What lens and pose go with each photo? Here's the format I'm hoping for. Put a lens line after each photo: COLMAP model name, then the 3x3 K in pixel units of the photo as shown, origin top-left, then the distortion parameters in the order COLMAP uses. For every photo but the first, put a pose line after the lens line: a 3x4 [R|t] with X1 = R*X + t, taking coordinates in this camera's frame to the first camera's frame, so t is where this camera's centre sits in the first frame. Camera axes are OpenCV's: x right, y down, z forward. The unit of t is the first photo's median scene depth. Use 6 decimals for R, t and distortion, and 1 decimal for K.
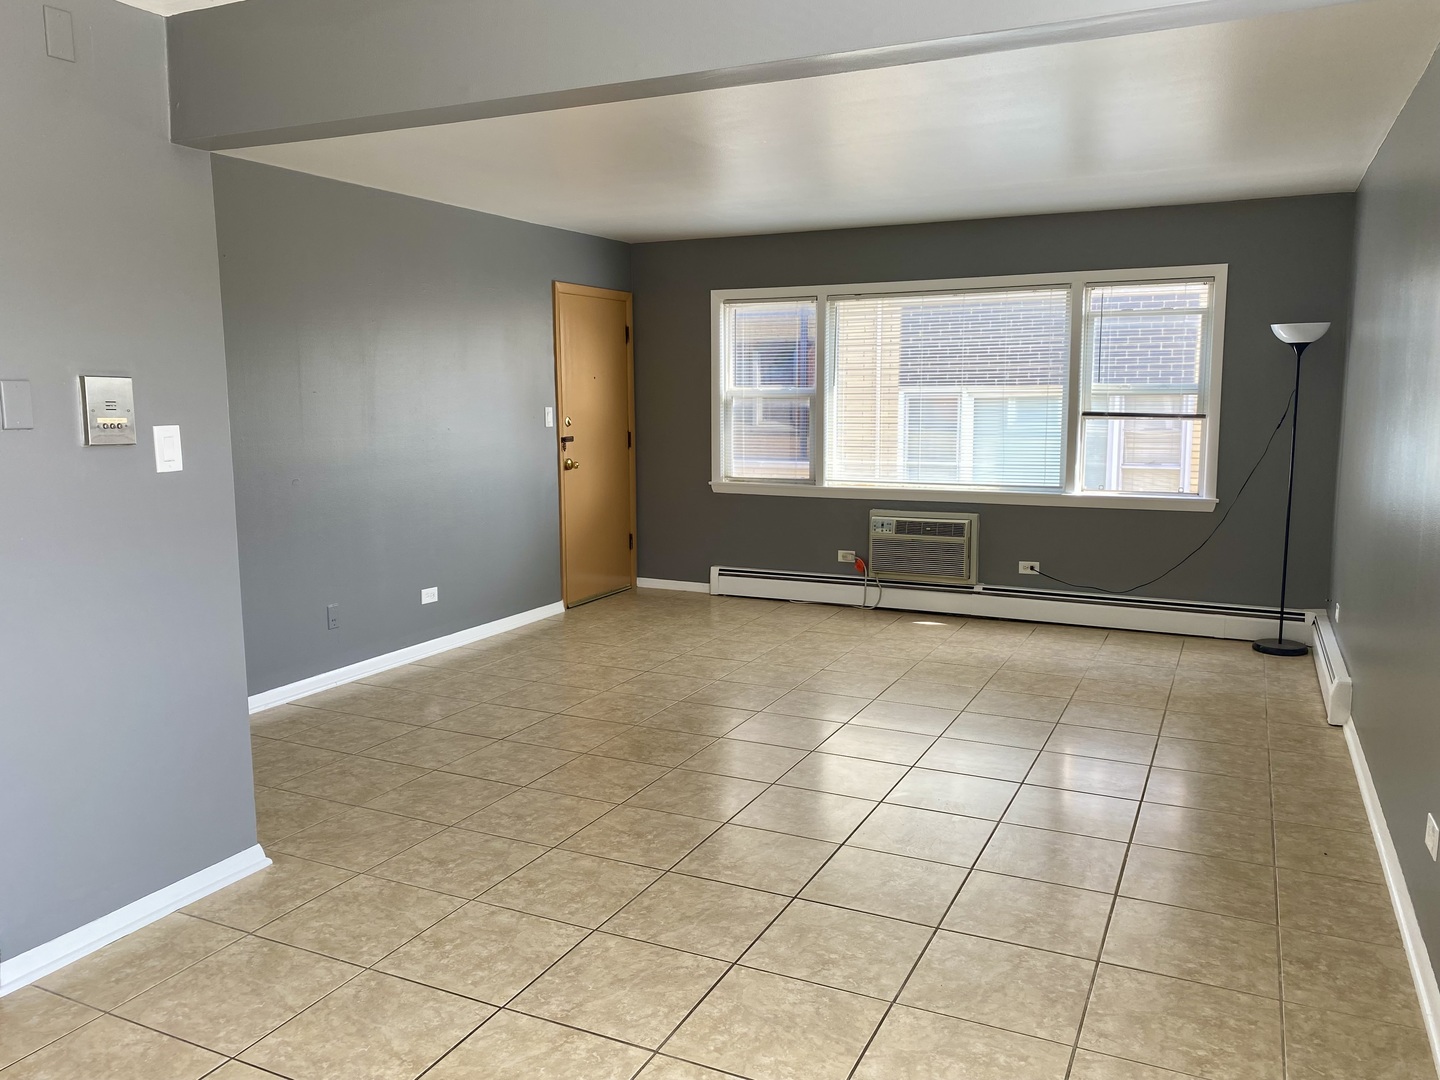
lens RADIAL K [[1117.5, 0, 718.9], [0, 1117.5, 538.6], [0, 0, 1]] dist [0.032670, -0.049088]
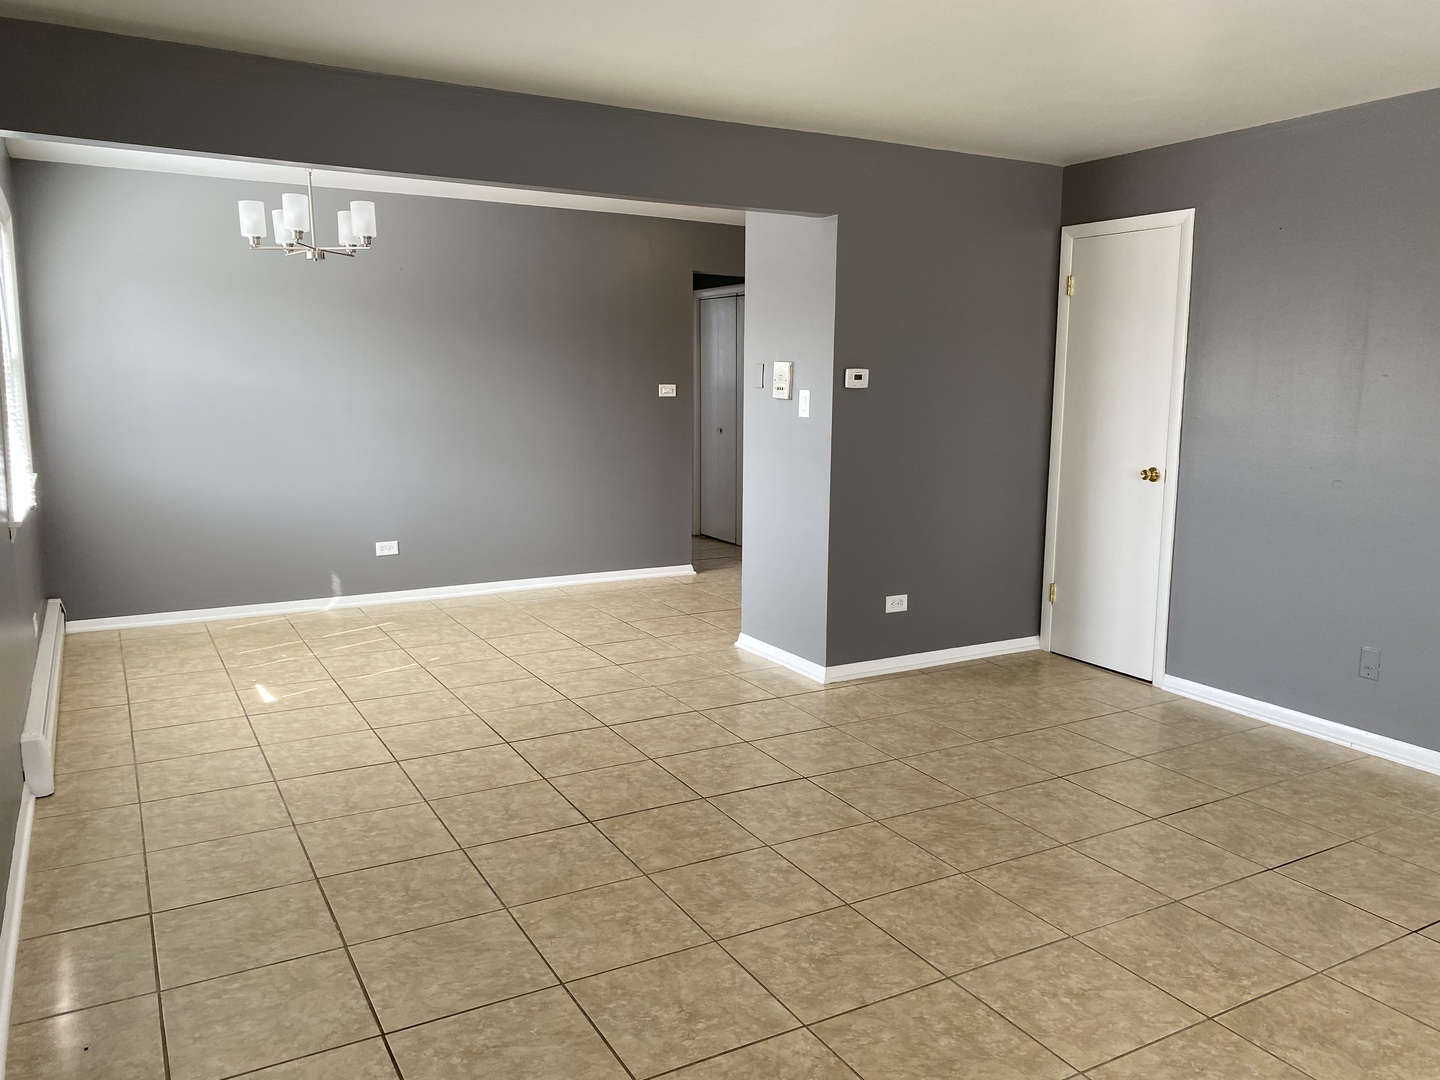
lens RADIAL K [[1117.5, 0, 755.4], [0, 1117.5, 528.0], [0, 0, 1]] dist [0.032670, -0.049088]
pose [[-0.566072, 0.115923, -0.816164, 0.678744], [-0.120593, 0.967767, 0.221096, -0.185673], [0.815487, 0.223580, -0.533847, 1.328114]]
